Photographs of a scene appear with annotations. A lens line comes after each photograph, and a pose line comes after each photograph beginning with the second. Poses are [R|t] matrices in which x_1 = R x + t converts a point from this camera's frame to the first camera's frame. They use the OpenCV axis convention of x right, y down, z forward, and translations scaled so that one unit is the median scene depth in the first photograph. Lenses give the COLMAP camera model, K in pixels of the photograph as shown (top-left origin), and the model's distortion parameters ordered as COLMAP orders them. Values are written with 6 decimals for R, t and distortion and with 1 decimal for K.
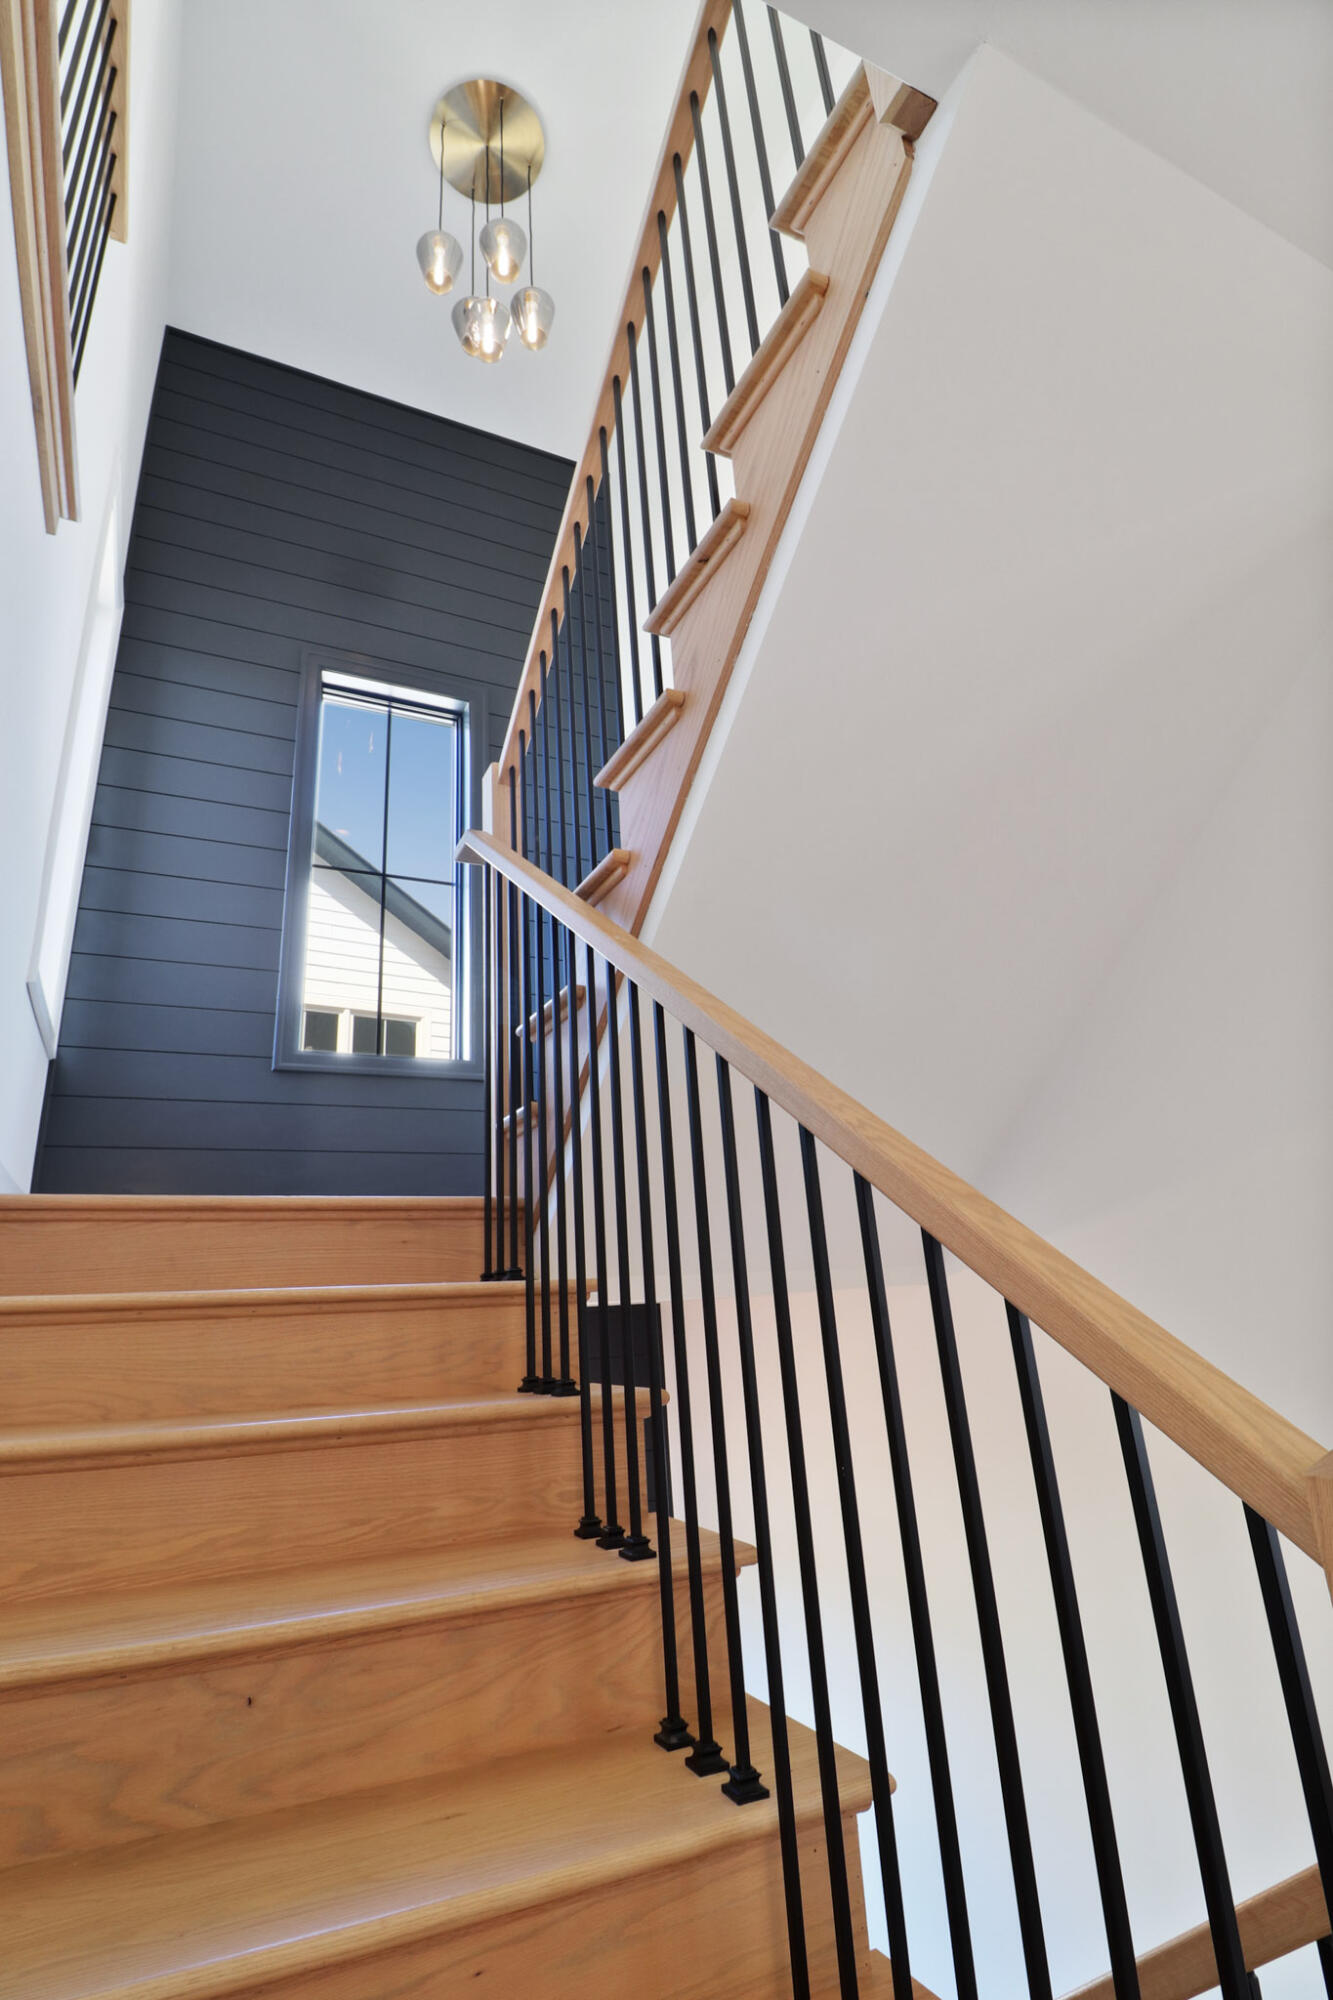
lens RADIAL K [[981.8, 0, 663.8], [0, 981.8, 964.8], [0, 0, 1]] dist [0.003588, -0.012396]
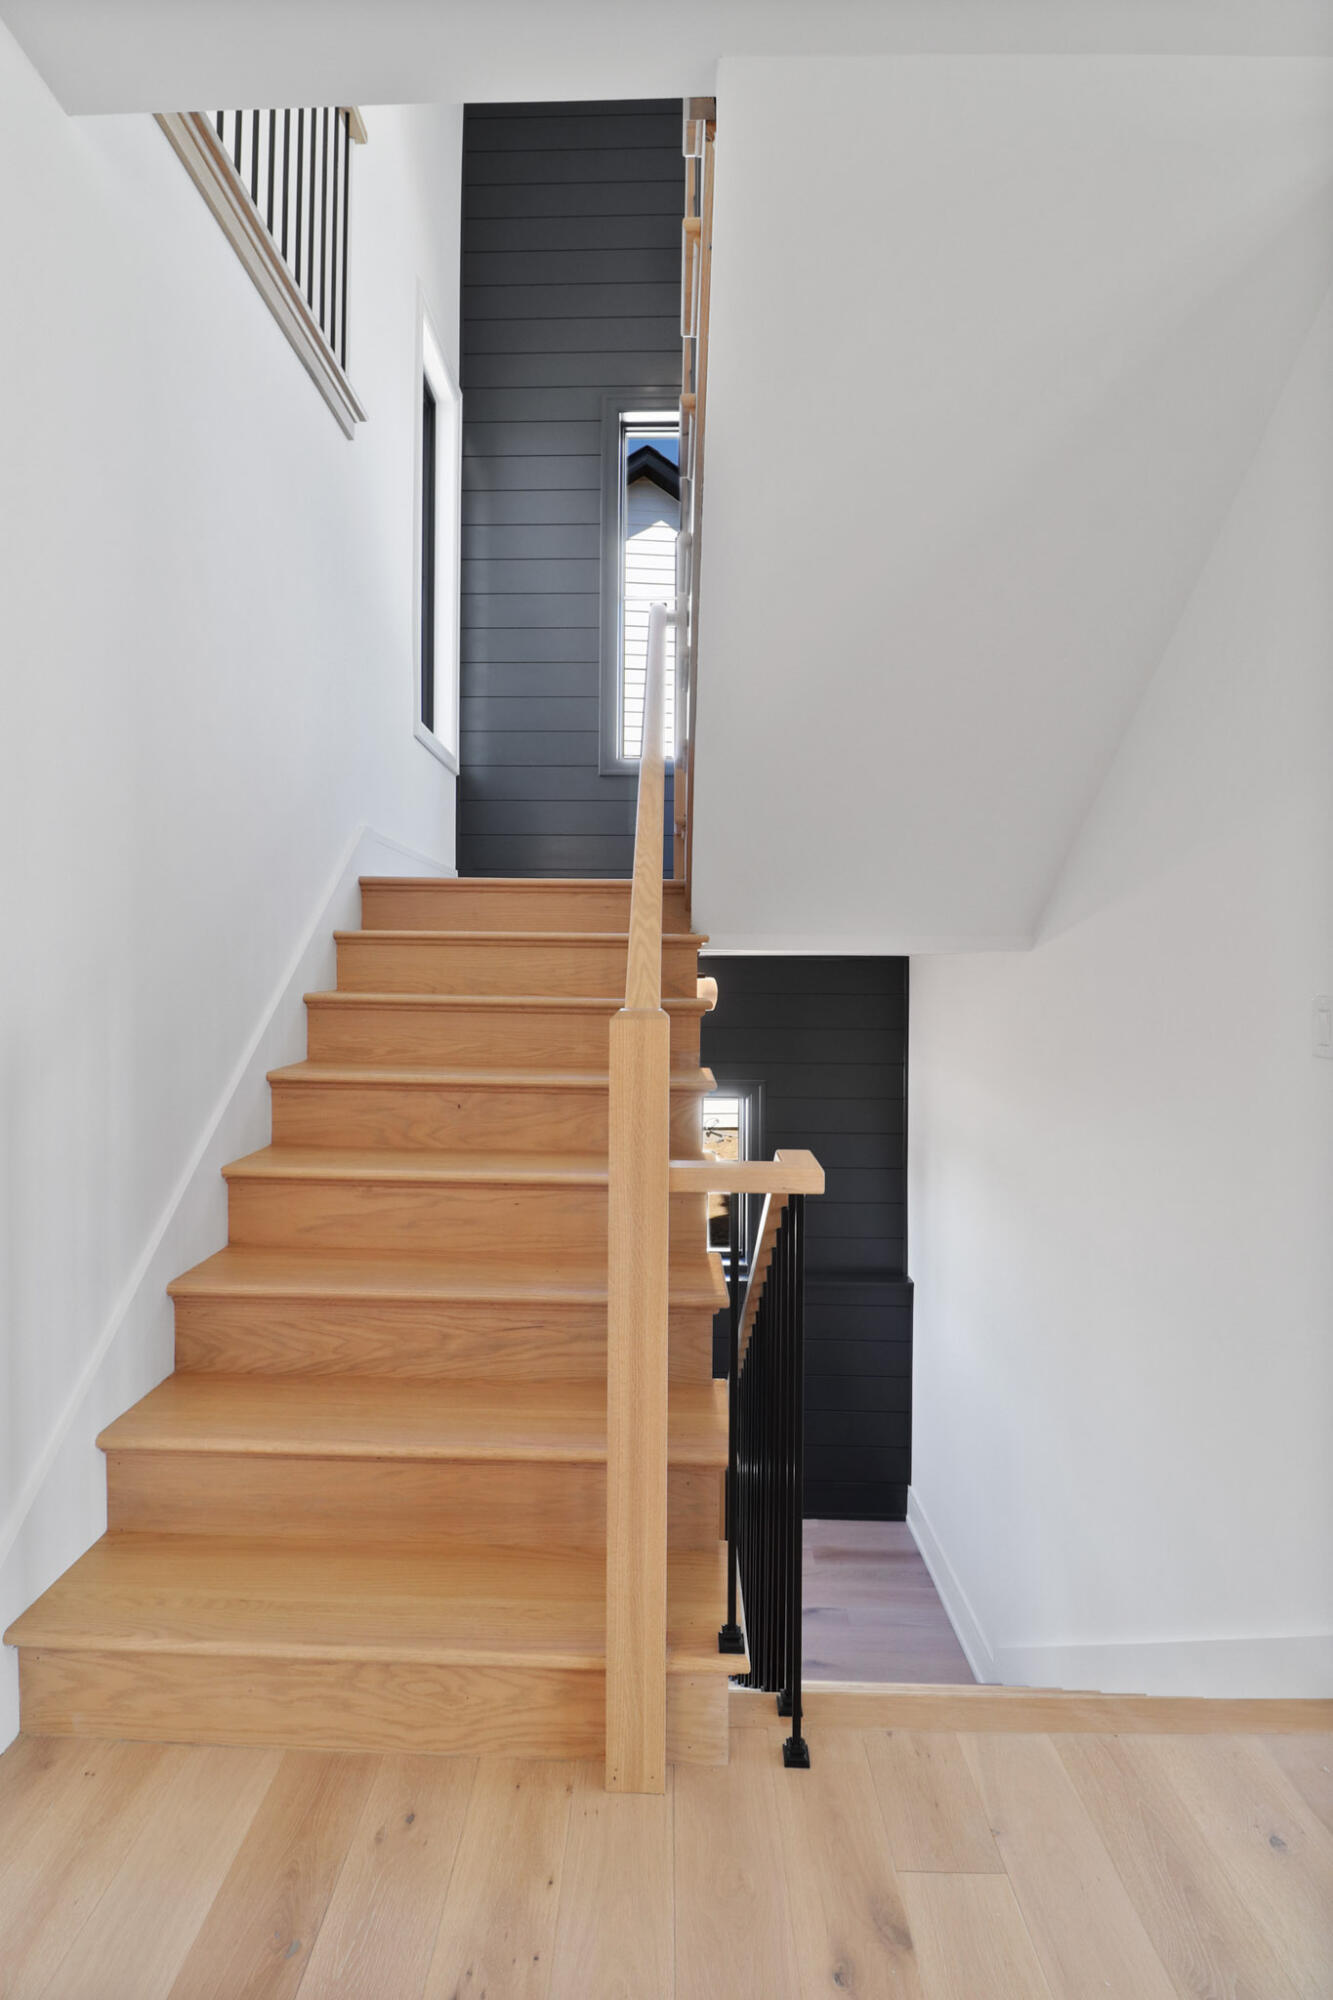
lens RADIAL K [[981.8, 0, 663.8], [0, 981.8, 964.8], [0, 0, 1]] dist [0.003588, -0.012396]
pose [[0.894605, 0.057551, -0.443136, 0.797313], [0.098663, 0.941759, 0.321490, -0.195161], [0.435829, -0.331328, 0.836824, -0.475761]]
